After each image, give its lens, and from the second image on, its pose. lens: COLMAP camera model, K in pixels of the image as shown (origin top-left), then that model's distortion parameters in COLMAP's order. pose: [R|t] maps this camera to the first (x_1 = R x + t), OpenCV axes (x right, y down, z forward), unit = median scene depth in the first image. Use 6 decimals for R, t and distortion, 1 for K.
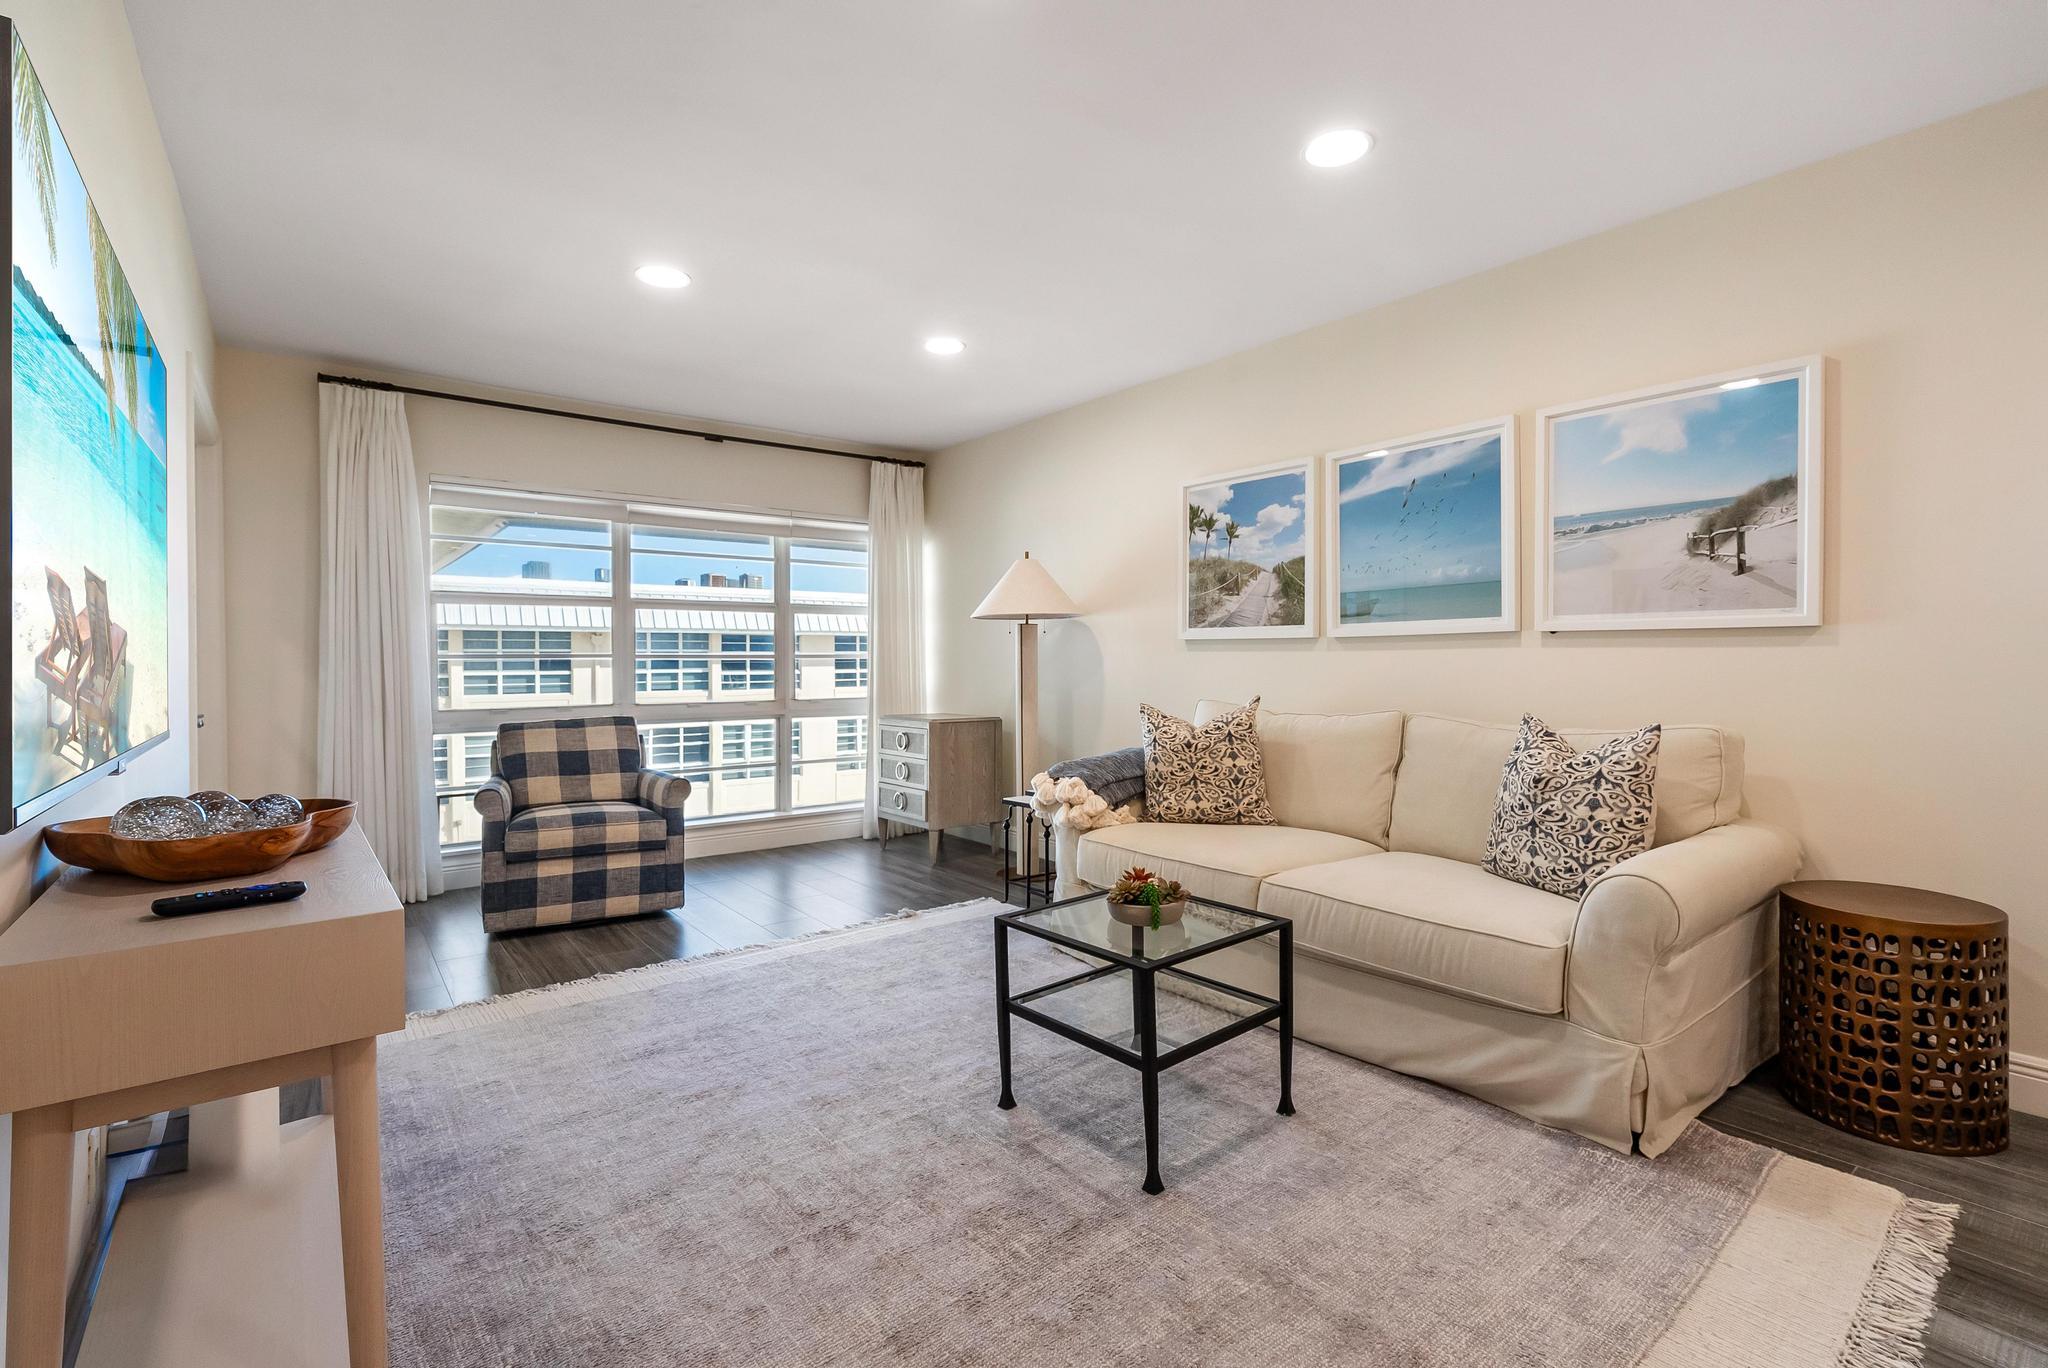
lens RADIAL K [[936.8, 0, 1019.5], [0, 936.8, 659.9], [0, 0, 1]] dist [-0.001684, -0.000214]
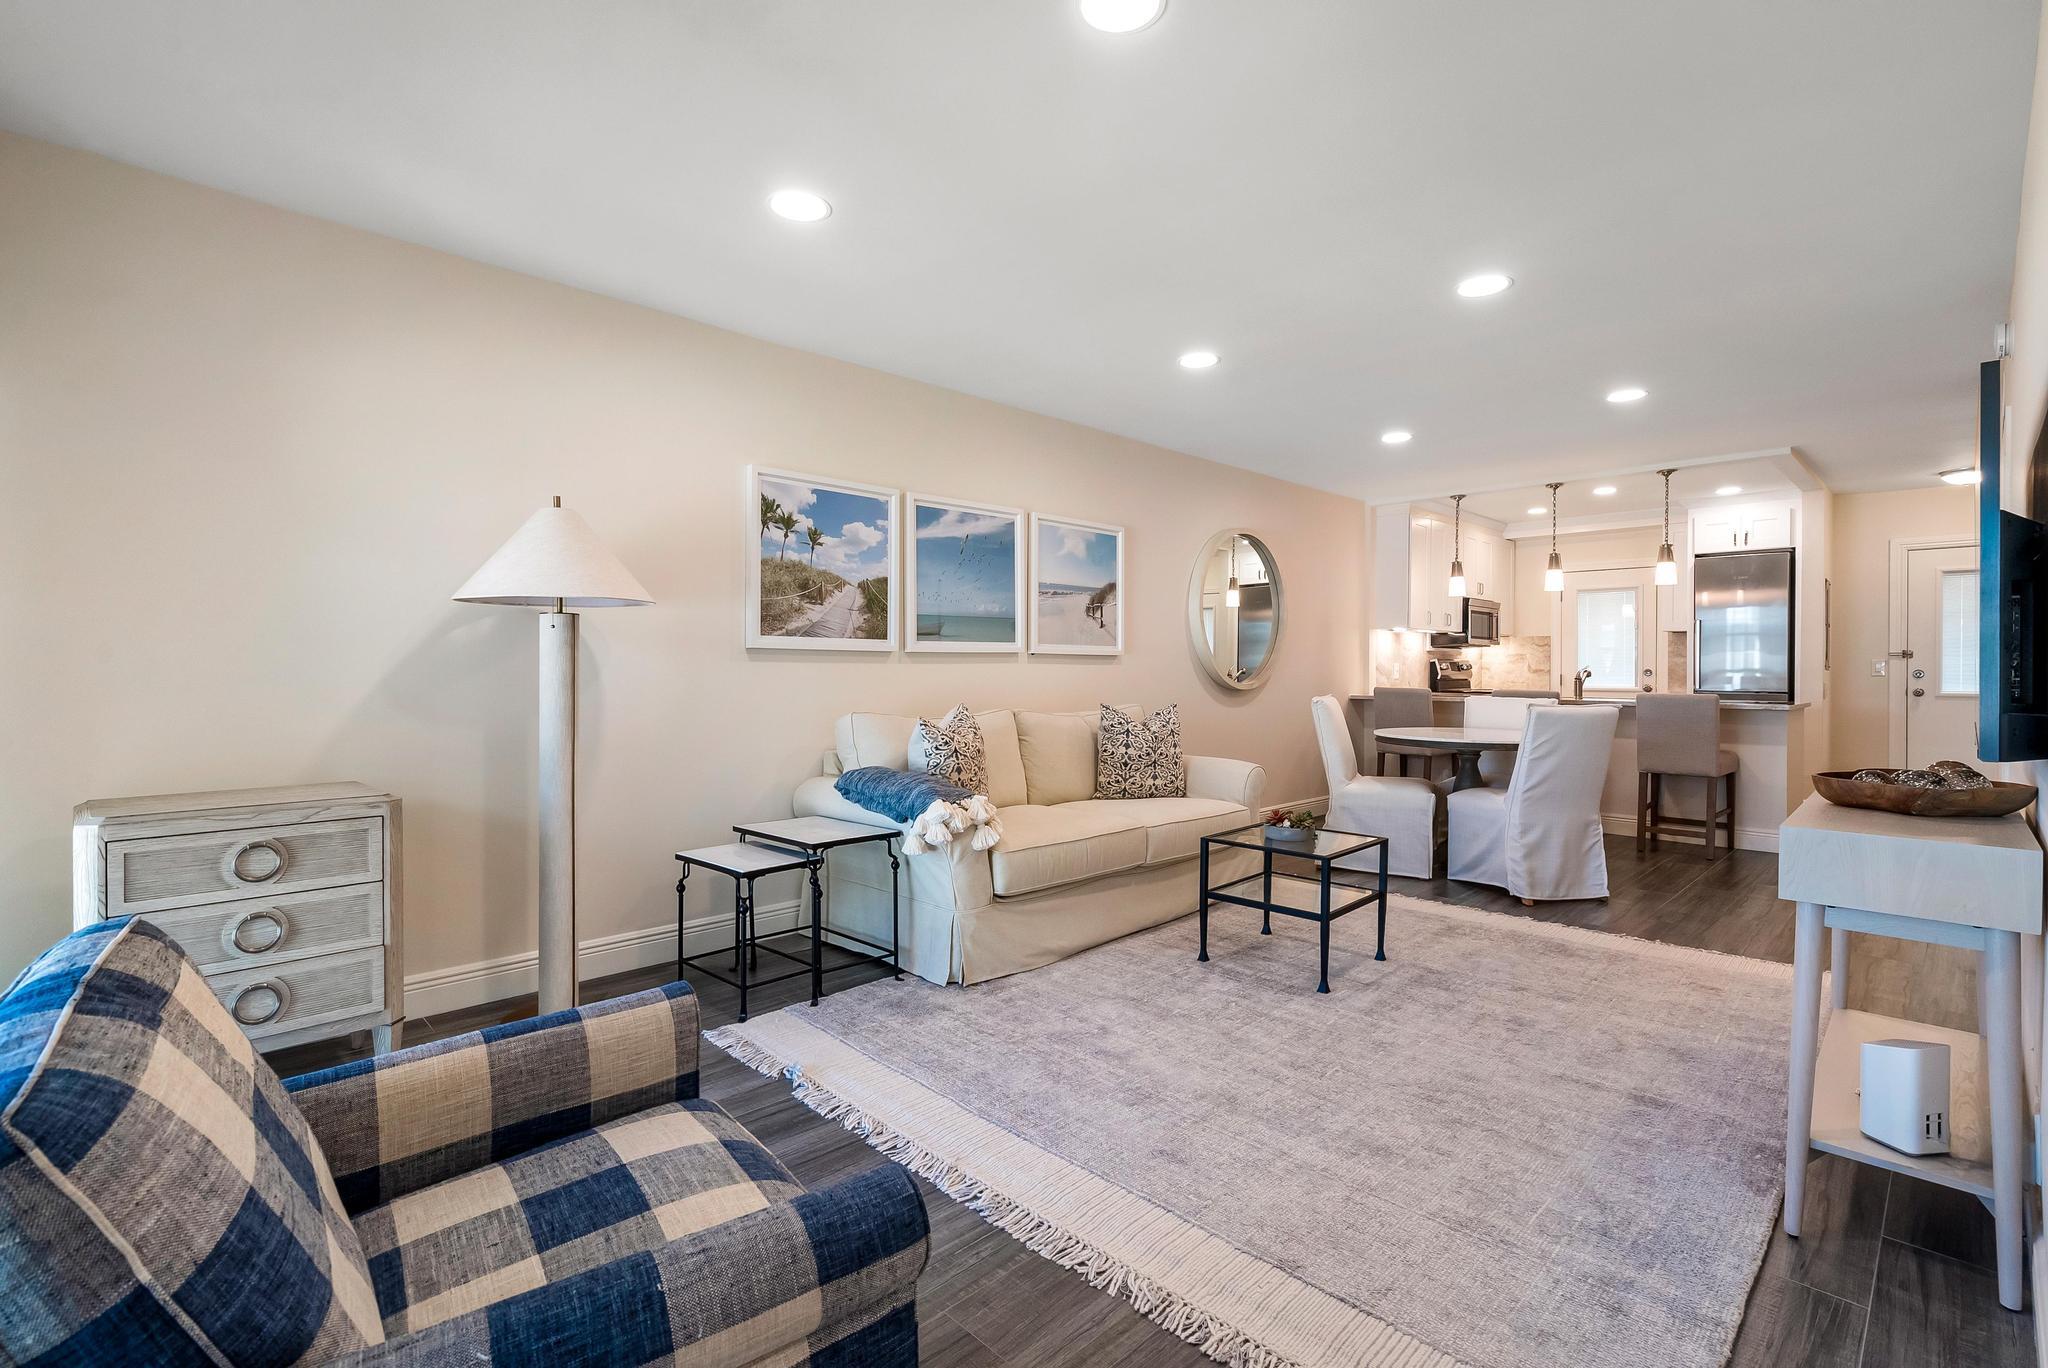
lens RADIAL K [[927.1, 0, 1027.0], [0, 927.1, 680.0], [0, 0, 1]] dist [-0.000120, 0.000124]
pose [[-0.117800, -0.010245, 0.992985, -0.791755], [-0.000360, 0.999947, 0.010274, -0.001052], [-0.993037, 0.000852, -0.117797, 0.953747]]
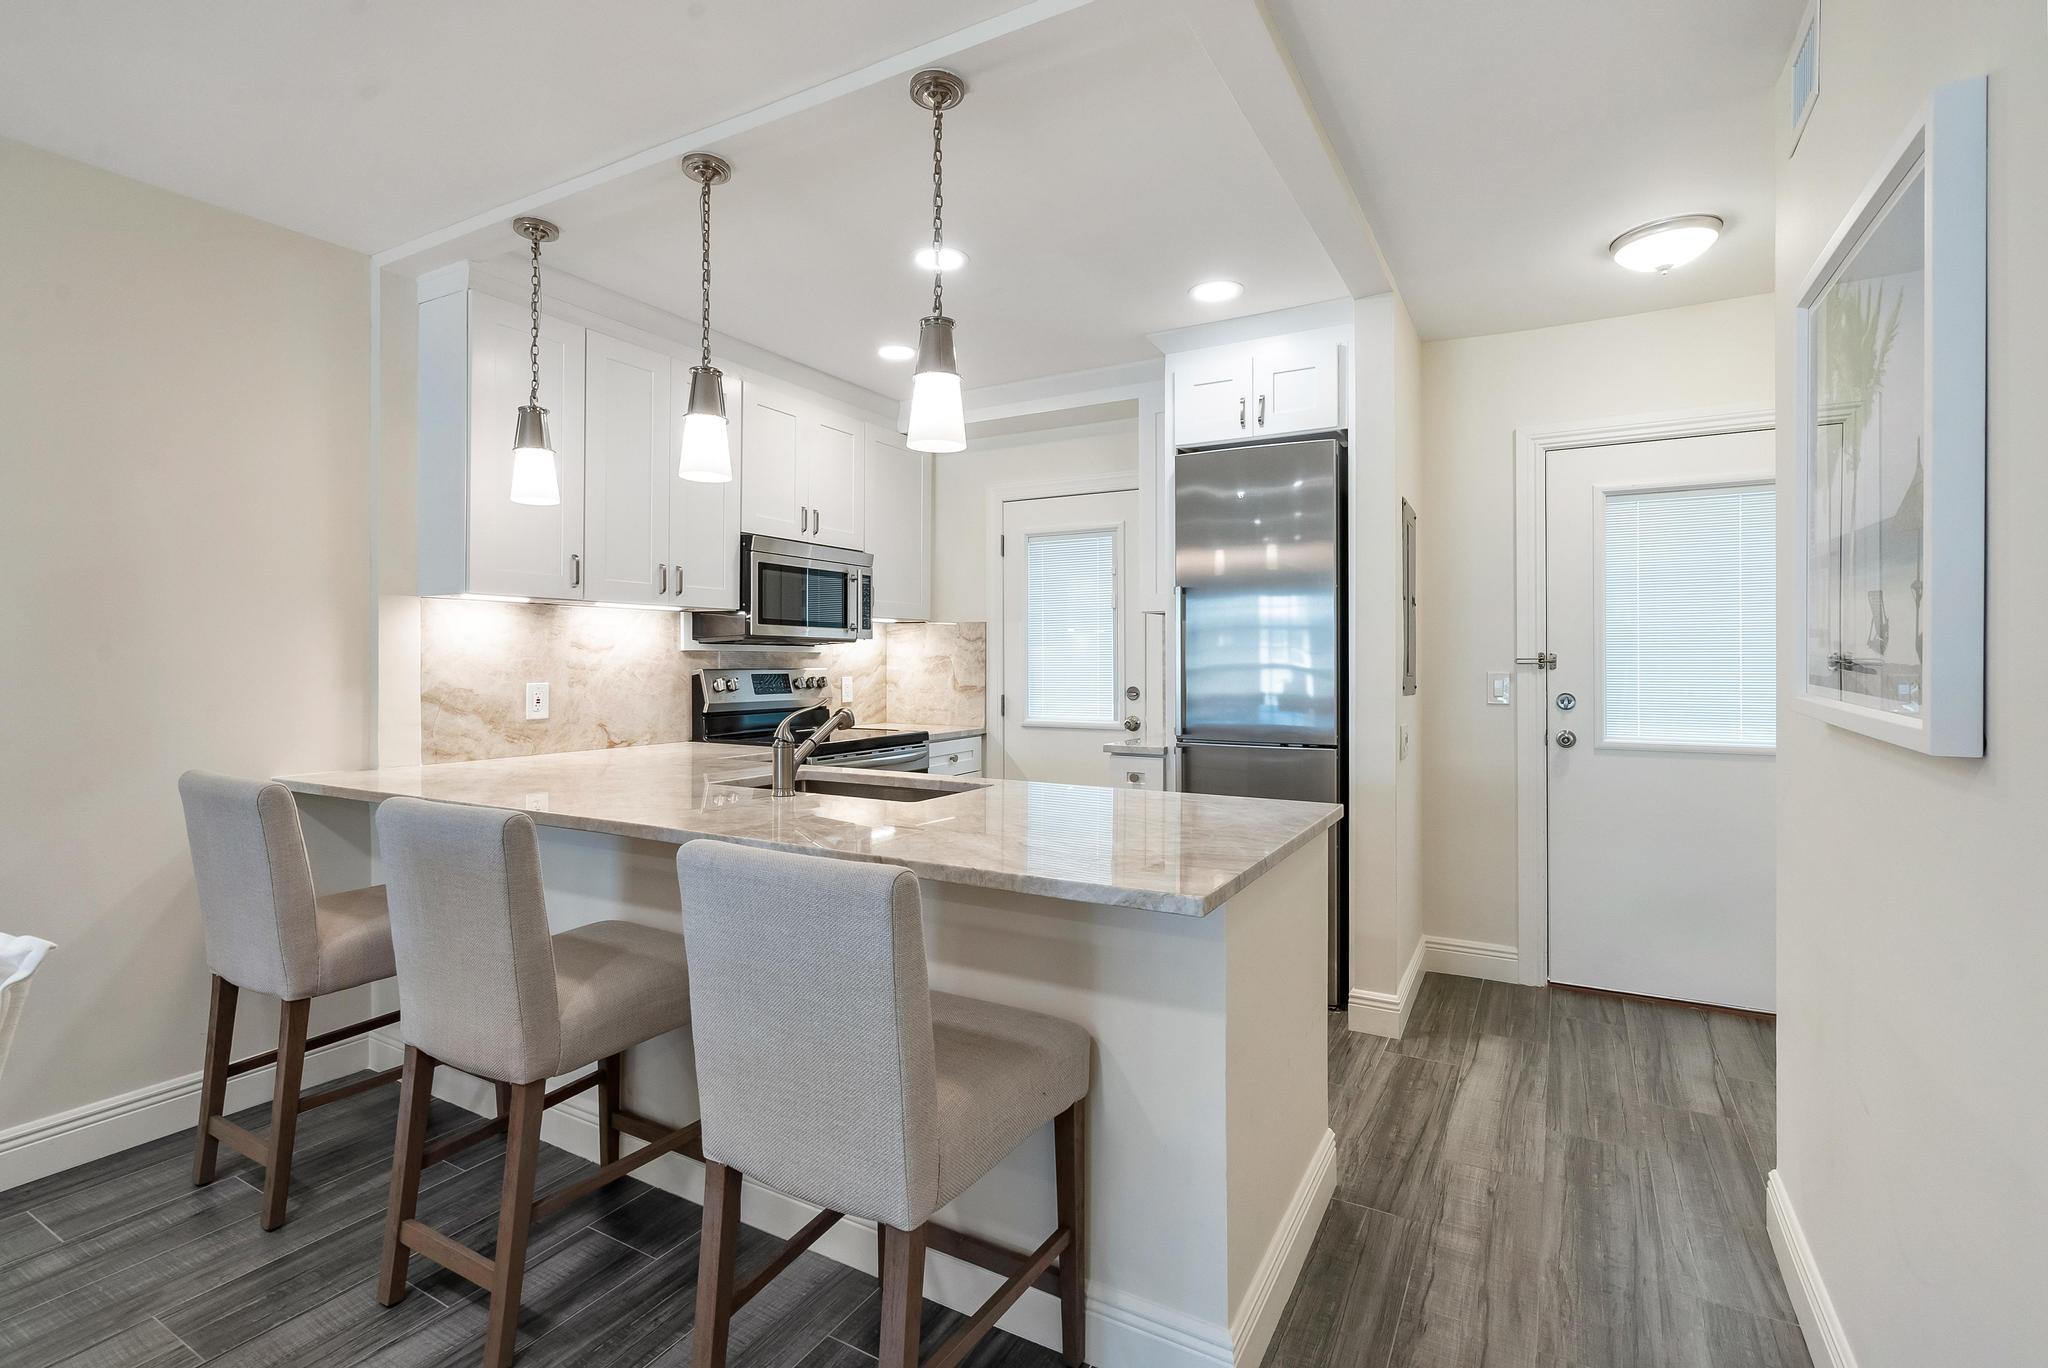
lens RADIAL K [[949.0, 0, 1028.6], [0, 949.0, 657.4], [0, 0, 1]] dist [0.000078, -0.000002]
pose [[-0.390330, 0.006760, 0.920650, 0.160721], [0.002659, 0.999977, -0.006215, -0.032819], [-0.920671, 0.000022, -0.390339, -0.154858]]
